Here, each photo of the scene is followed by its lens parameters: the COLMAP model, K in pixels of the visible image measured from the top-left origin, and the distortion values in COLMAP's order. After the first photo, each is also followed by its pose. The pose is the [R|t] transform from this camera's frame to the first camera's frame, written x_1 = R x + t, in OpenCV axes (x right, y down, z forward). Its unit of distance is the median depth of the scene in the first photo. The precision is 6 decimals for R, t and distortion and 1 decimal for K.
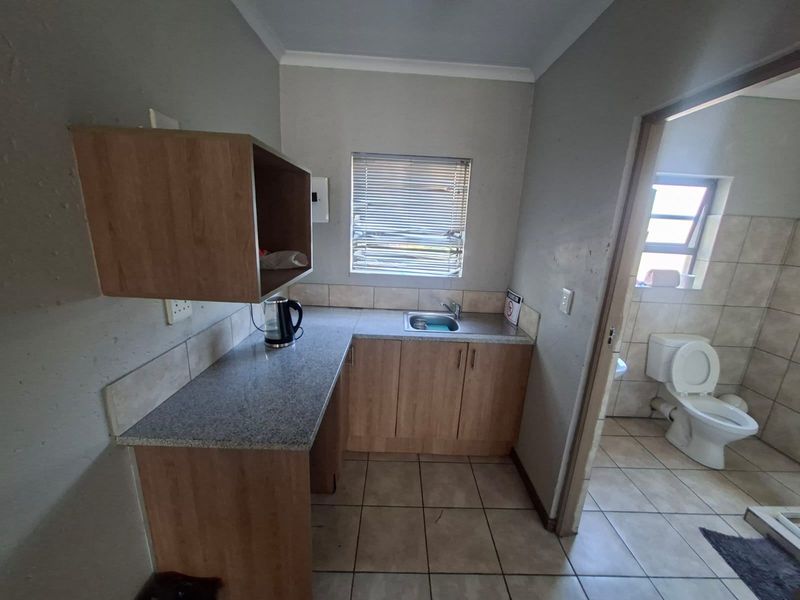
lens RADIAL K [[312.1, 0, 399.1], [0, 312.1, 305.5], [0, 0, 1]] dist [-0.002434, -0.000815]
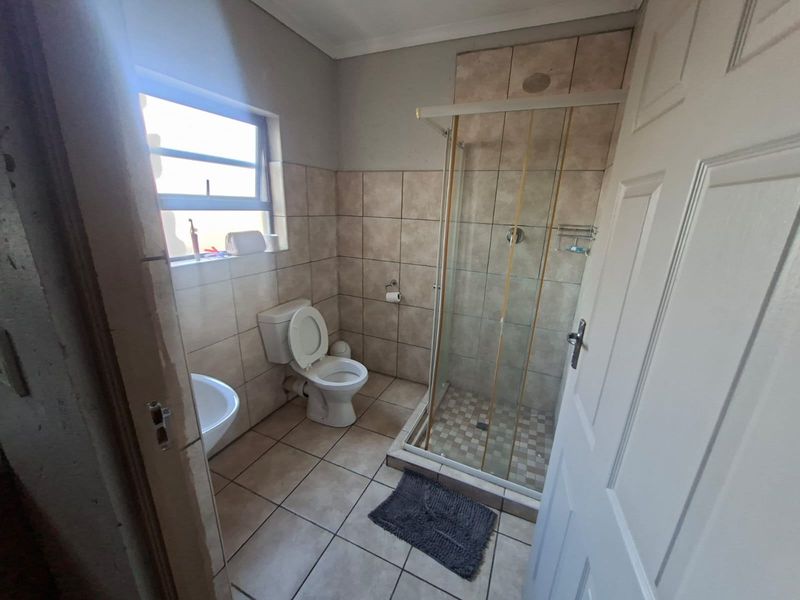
lens RADIAL K [[312.1, 0, 402.5], [0, 312.1, 302.3], [0, 0, 1]] dist [-0.002434, -0.000815]
pose [[0.416338, -0.293679, 0.860474, 0.301800], [0.214461, 0.951413, 0.220950, -0.034866], [-0.883555, 0.092548, 0.459092, 0.321737]]
